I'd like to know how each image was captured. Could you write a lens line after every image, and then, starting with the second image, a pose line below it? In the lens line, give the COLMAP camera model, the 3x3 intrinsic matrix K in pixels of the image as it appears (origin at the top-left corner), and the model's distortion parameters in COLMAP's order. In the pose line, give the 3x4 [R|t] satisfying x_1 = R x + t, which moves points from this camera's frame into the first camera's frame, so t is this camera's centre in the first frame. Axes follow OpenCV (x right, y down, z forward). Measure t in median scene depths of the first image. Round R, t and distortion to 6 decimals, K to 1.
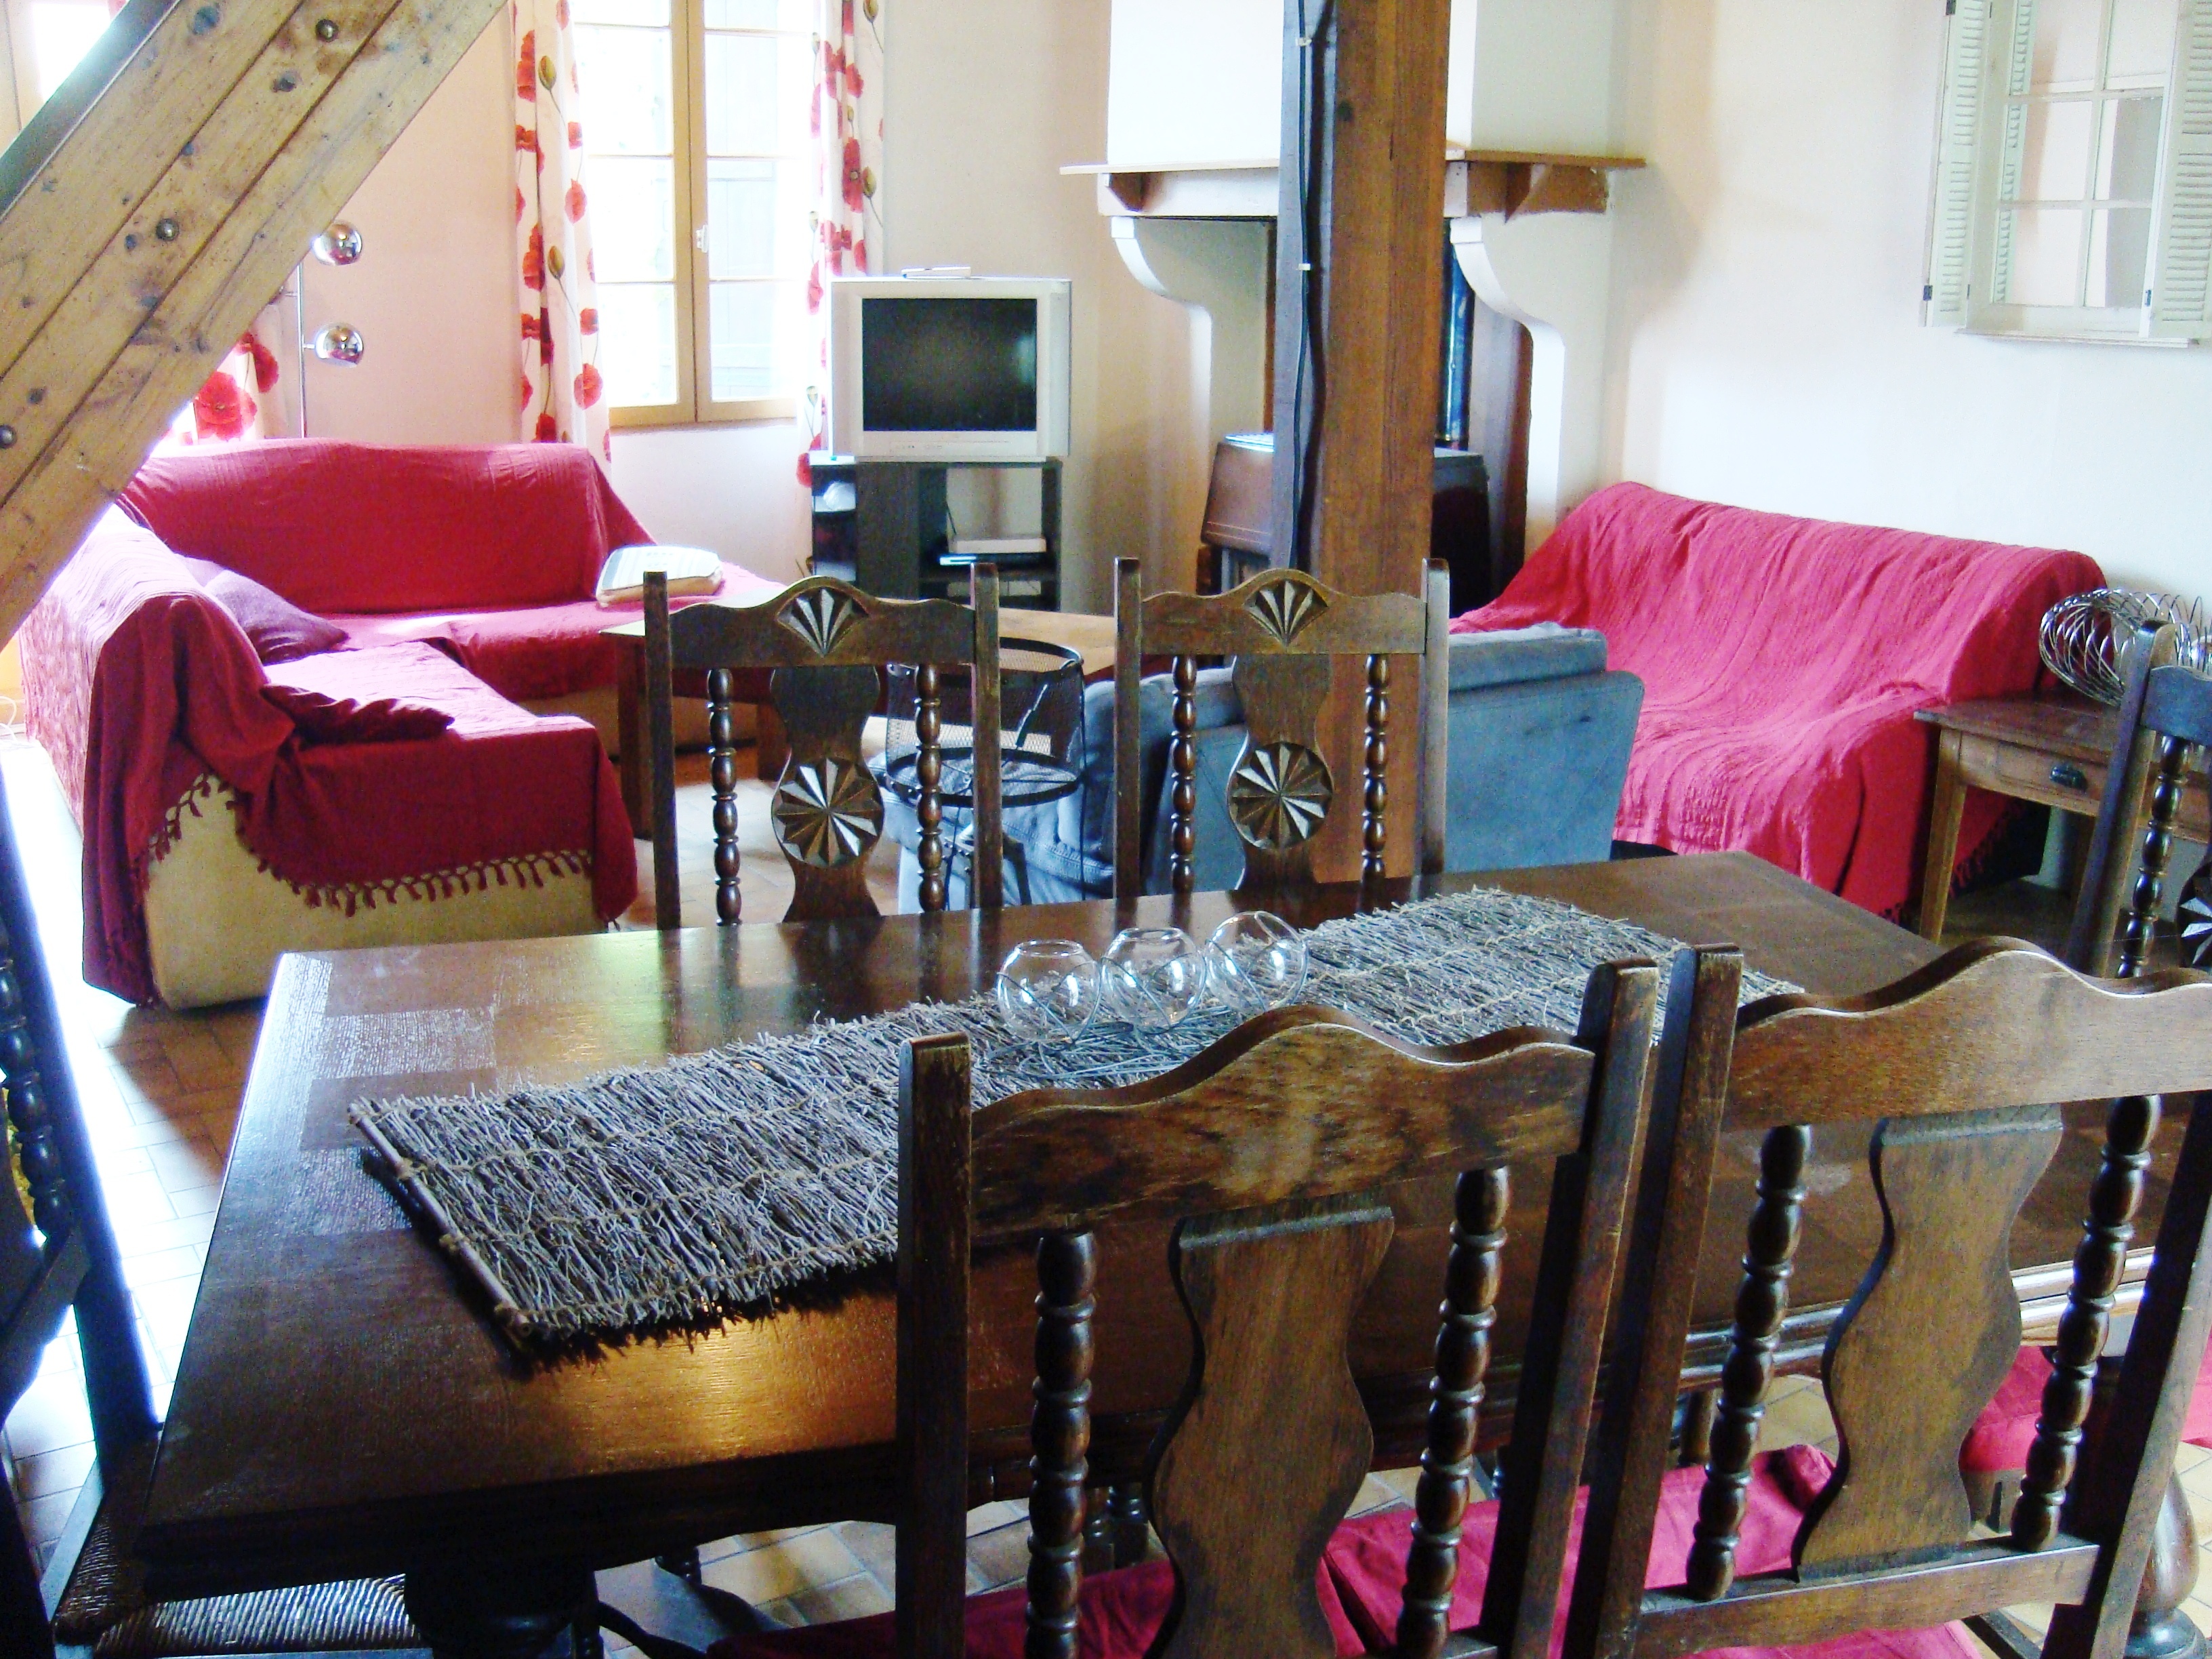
lens RADIAL K [[2179.9, 0, 1103.9], [0, 2179.9, 835.7], [0, 0, 1]] dist [-0.107723, 0.000000]
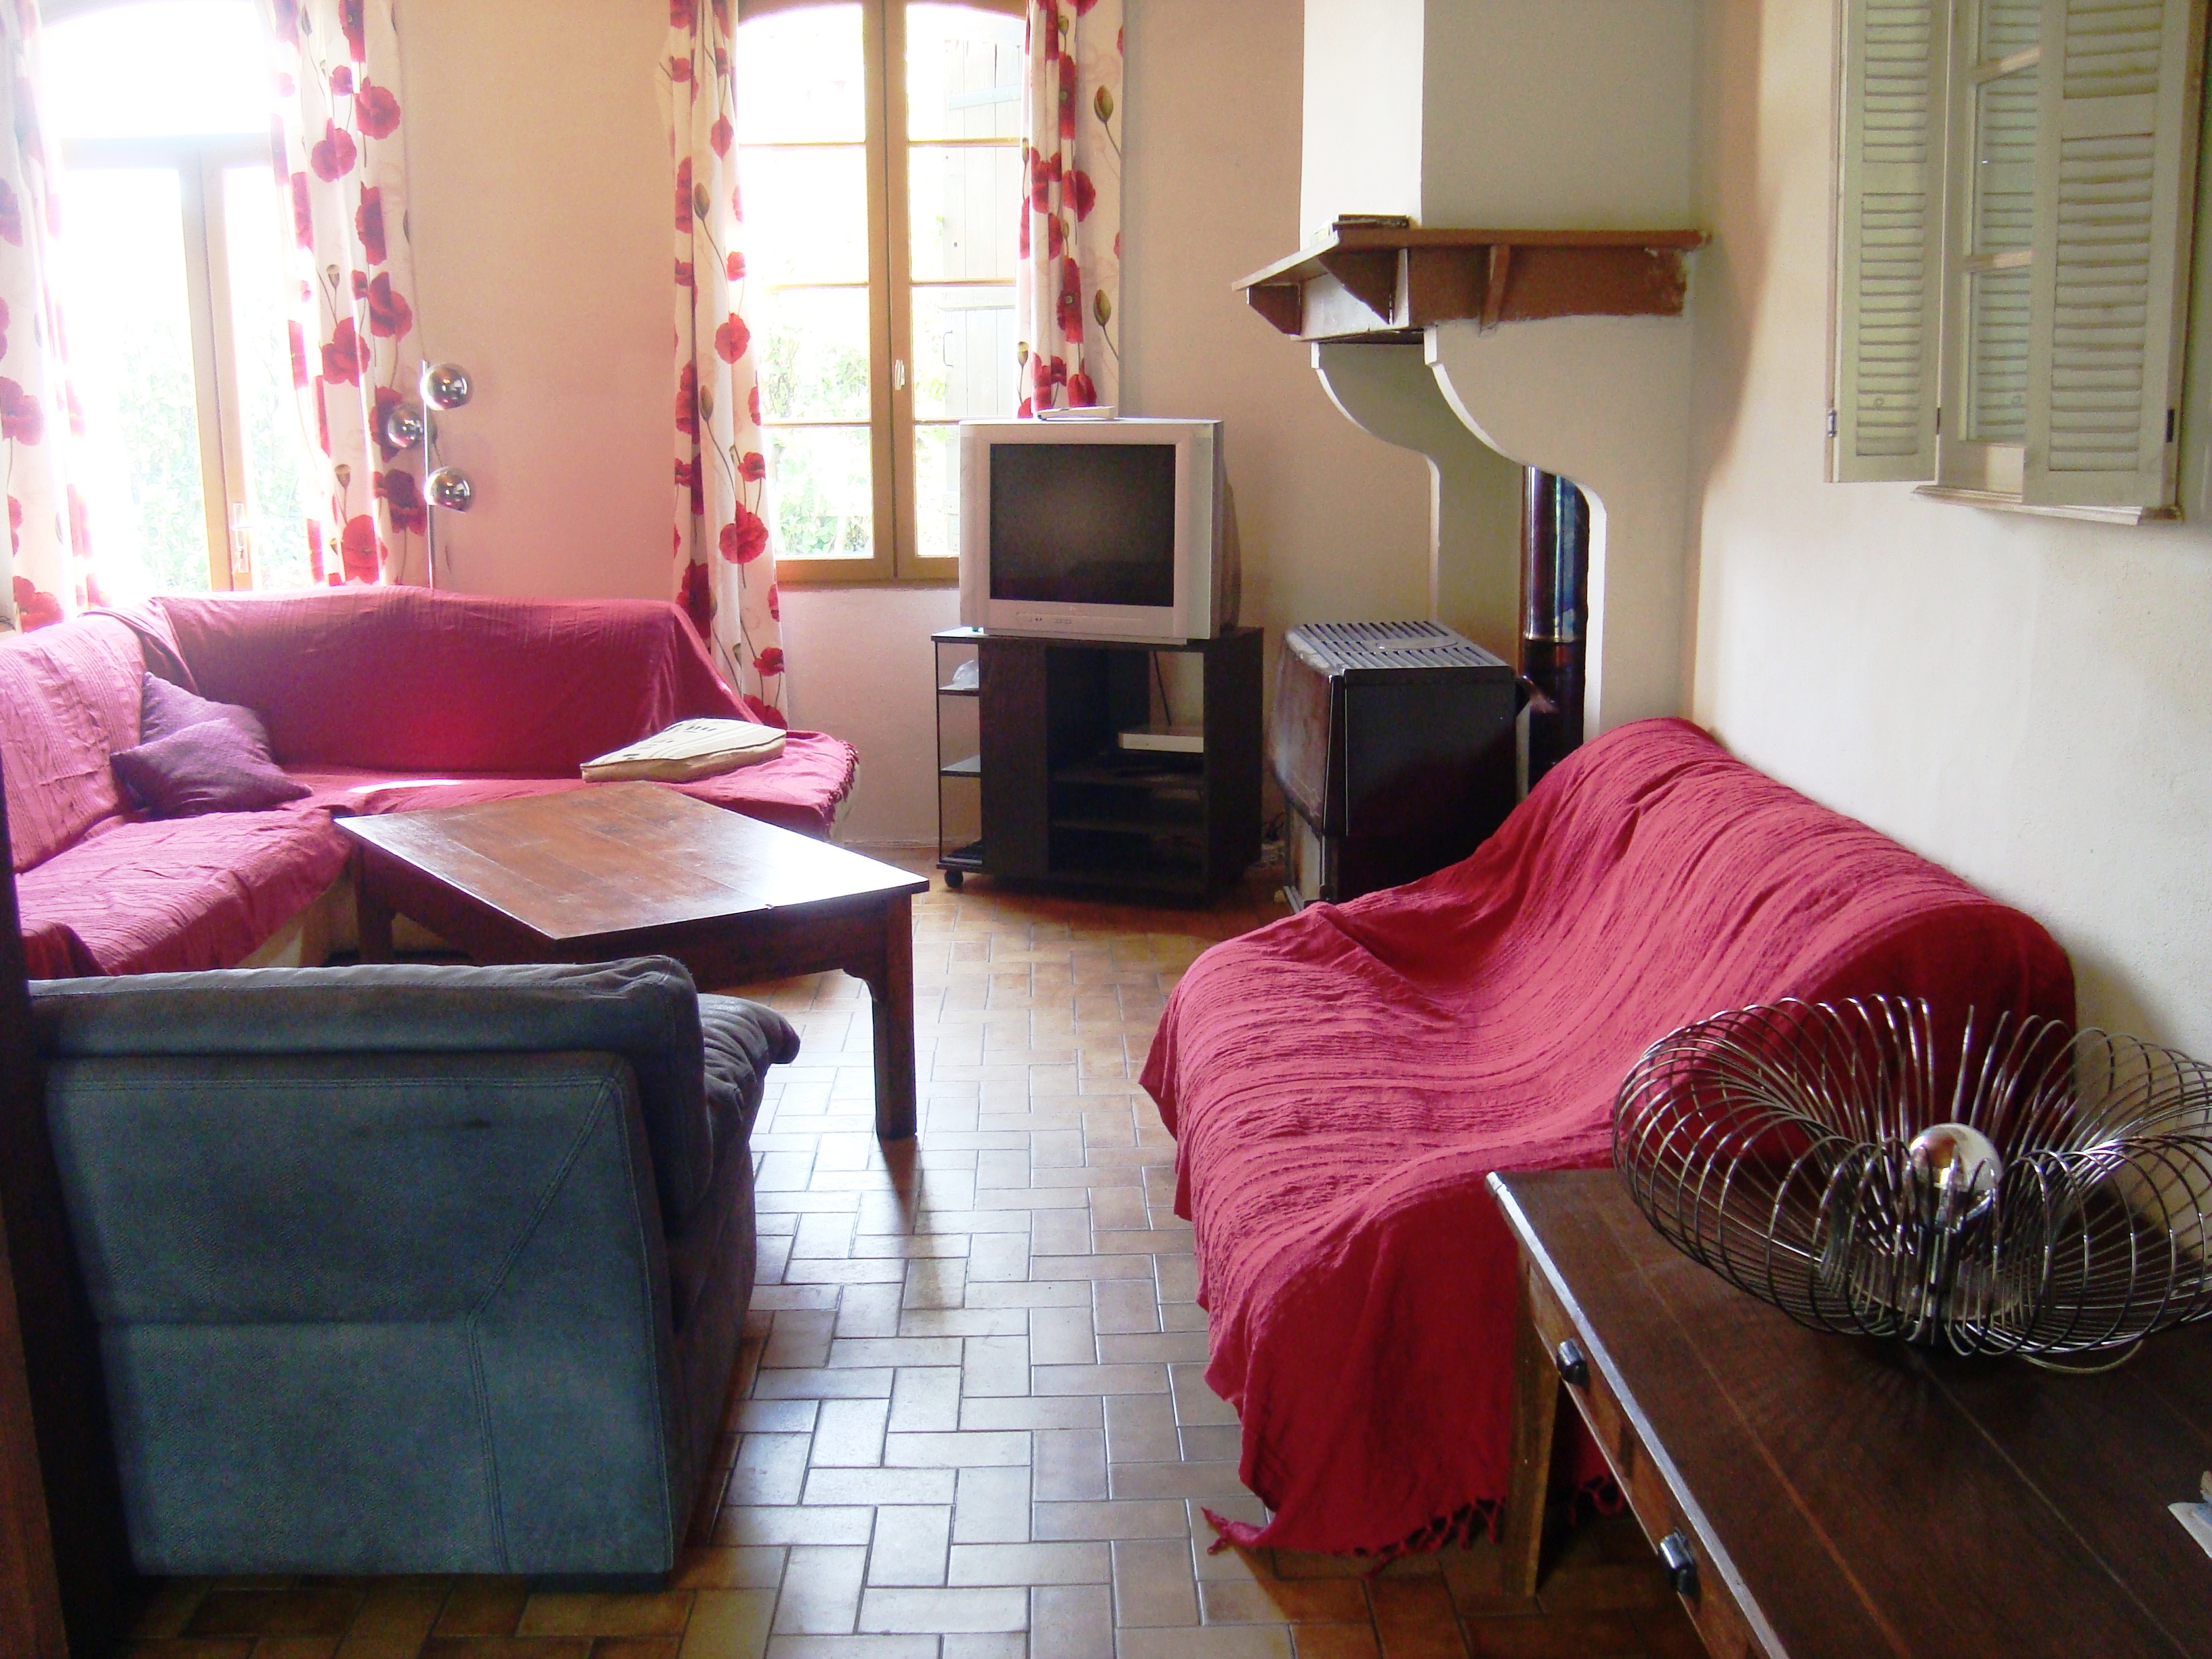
lens RADIAL K [[2179.9, 0, 1103.8], [0, 2179.9, 826.2], [0, 0, 1]] dist [-0.107723, 0.000000]
pose [[0.853509, 0.086635, -0.513826, 0.383401], [-0.118965, 0.992437, -0.030279, -0.078869], [0.507317, 0.086971, 0.857360, 0.305031]]
